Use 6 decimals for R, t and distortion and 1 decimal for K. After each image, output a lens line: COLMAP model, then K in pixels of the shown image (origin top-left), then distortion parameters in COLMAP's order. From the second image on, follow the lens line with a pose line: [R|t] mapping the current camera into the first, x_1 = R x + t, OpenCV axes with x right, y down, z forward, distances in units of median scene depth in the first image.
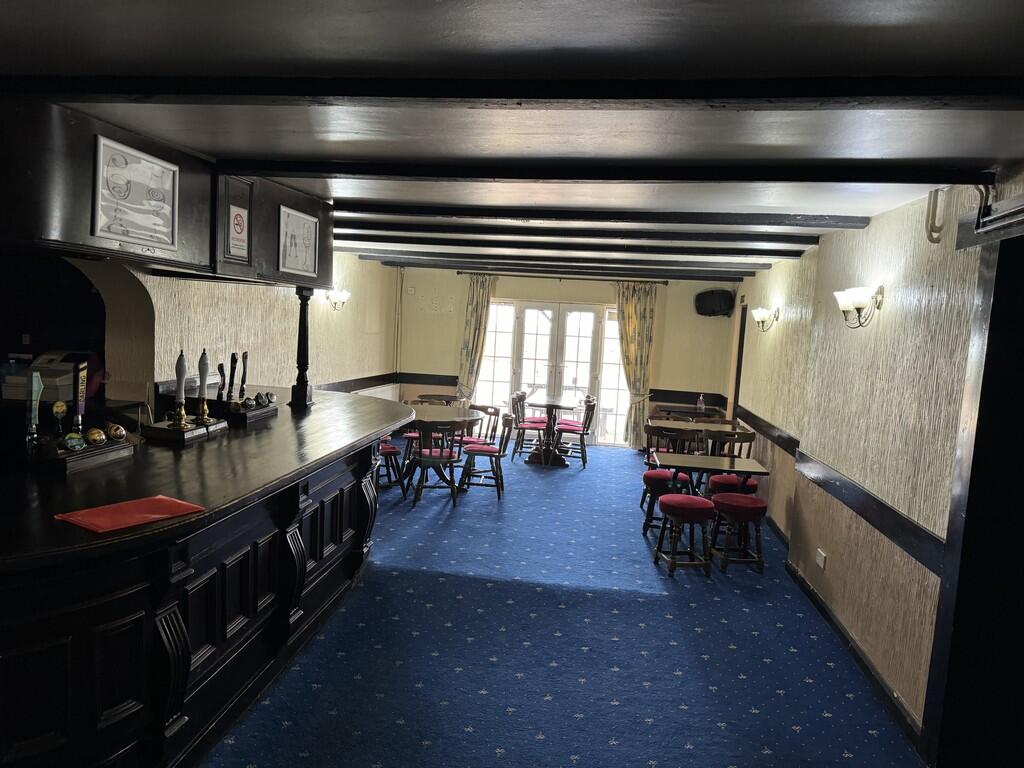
lens RADIAL K [[698.7, 0, 512.0], [0, 698.7, 384.0], [0, 0, 1]] dist [0.001322, -0.101317]
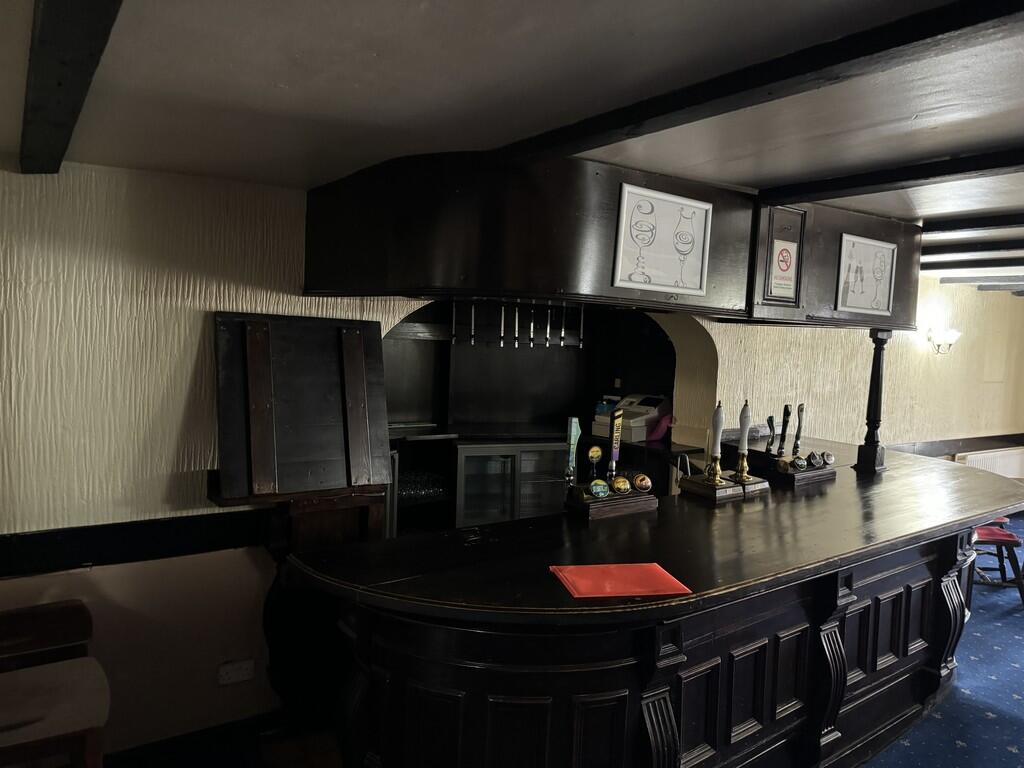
lens RADIAL K [[708.9, 0, 512.0], [0, 708.9, 384.0], [0, 0, 1]] dist [0.026753, -0.035600]
pose [[0.692166, 0.018717, -0.721495, 0.018143], [-0.064454, 0.997273, -0.035962, -0.017540], [0.718854, 0.071395, 0.691485, 0.126879]]
